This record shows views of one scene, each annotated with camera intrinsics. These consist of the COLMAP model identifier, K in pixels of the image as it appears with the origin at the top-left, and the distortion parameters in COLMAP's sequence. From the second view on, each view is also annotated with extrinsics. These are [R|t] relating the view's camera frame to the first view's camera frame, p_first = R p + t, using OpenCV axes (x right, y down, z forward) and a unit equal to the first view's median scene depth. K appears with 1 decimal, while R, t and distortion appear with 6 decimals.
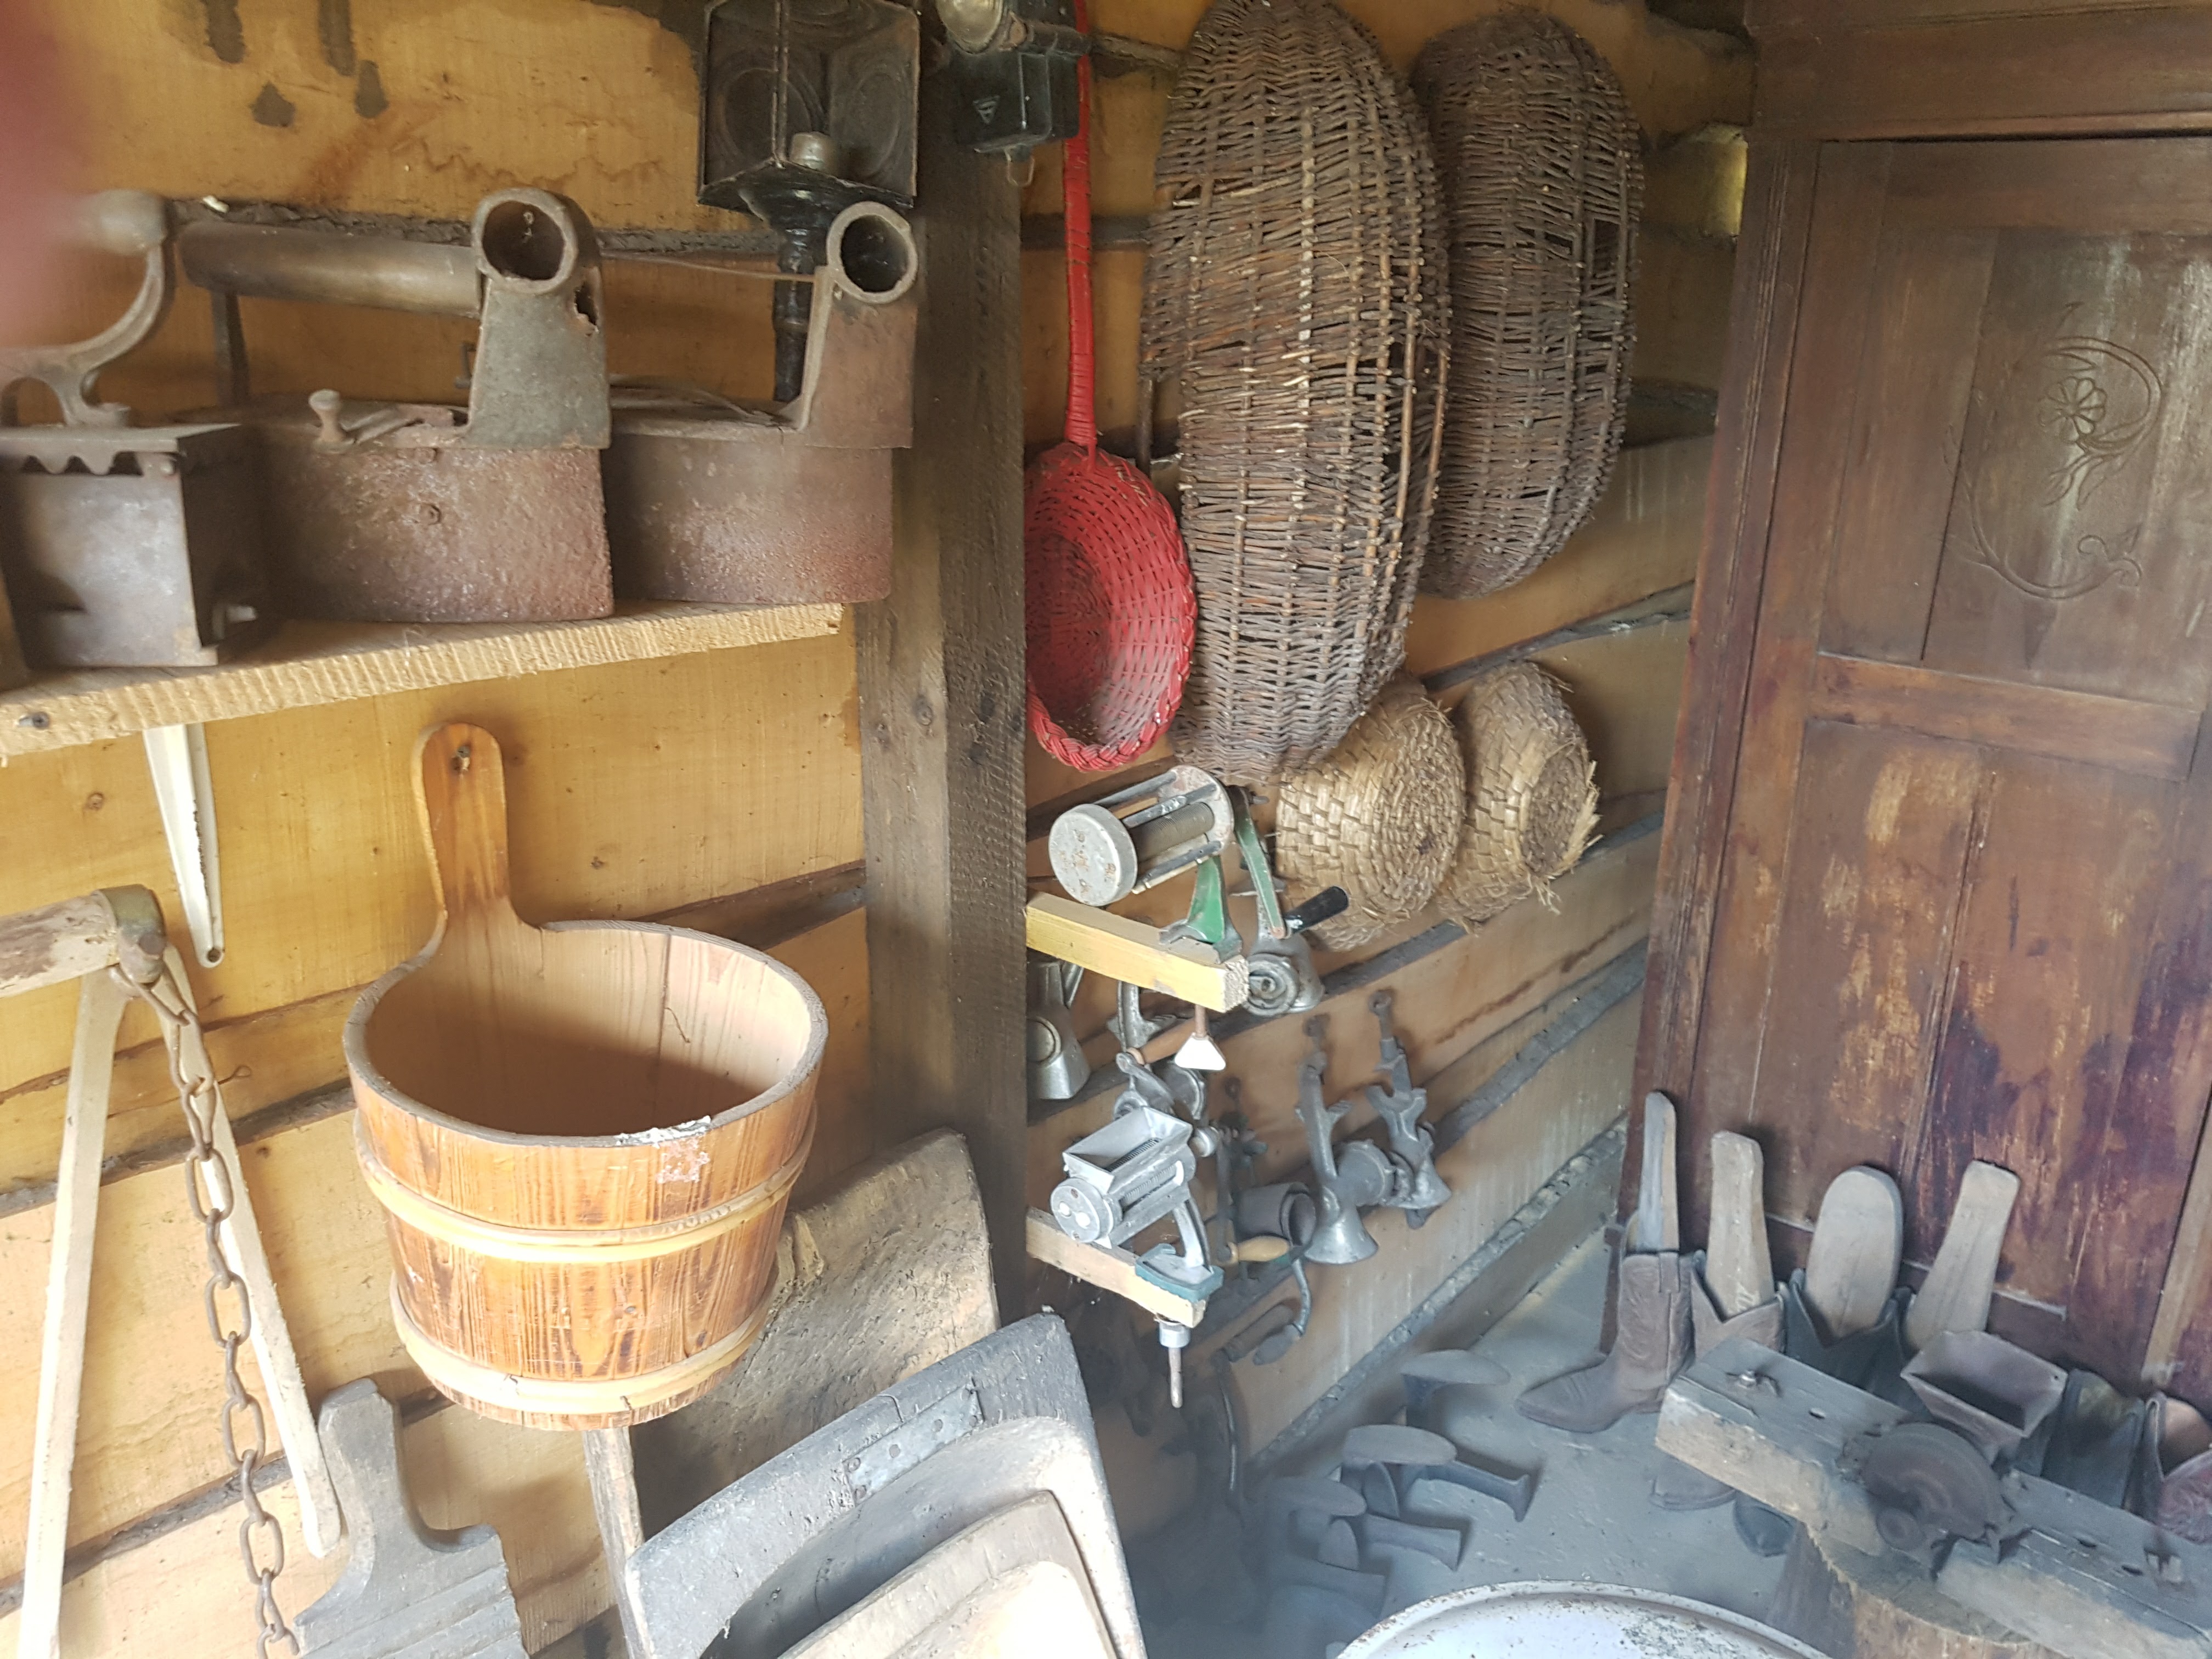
lens RADIAL K [[1715.9, 0, 1102.1], [0, 1715.9, 857.5], [0, 0, 1]] dist [0.092704, -0.147339]
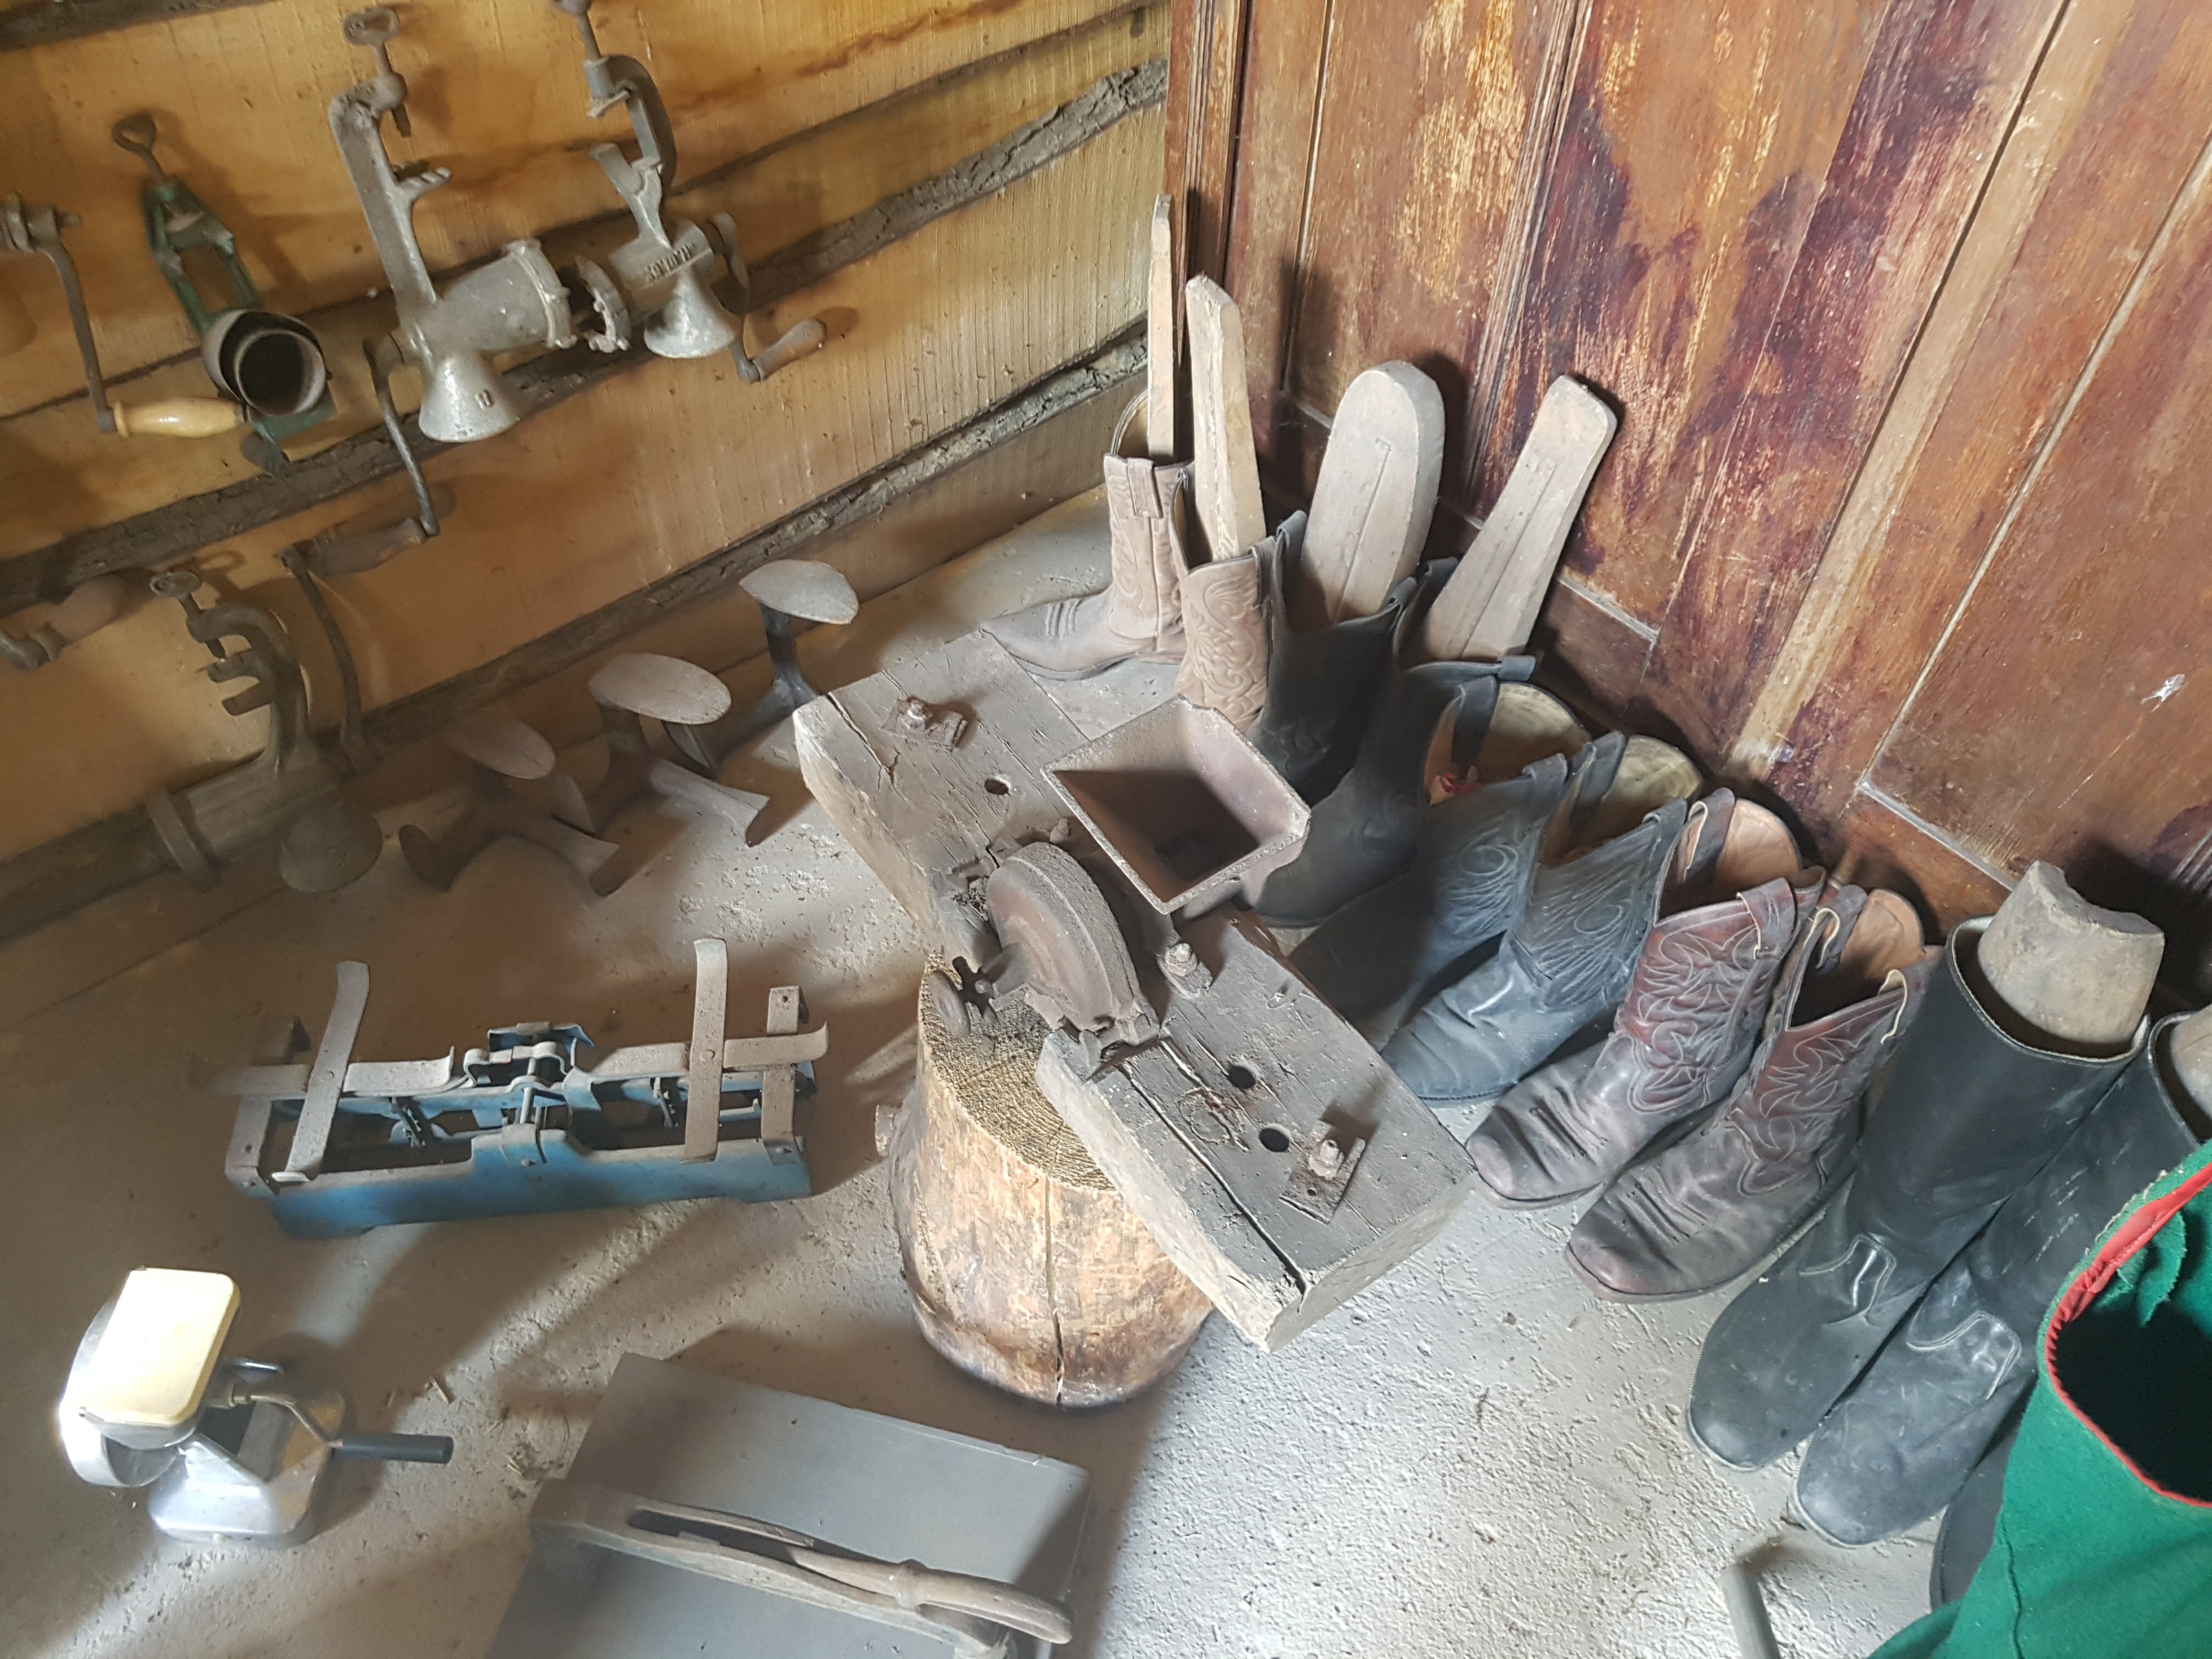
lens RADIAL K [[1767.2, 0, 1117.5], [0, 1767.2, 912.9], [0, 0, 1]] dist [-0.003717, -0.075104]
pose [[0.982827, 0.146870, -0.111718, 0.452630], [-0.062008, 0.833069, 0.549683, 0.010019], [0.173801, -0.533316, 0.827869, 0.398244]]
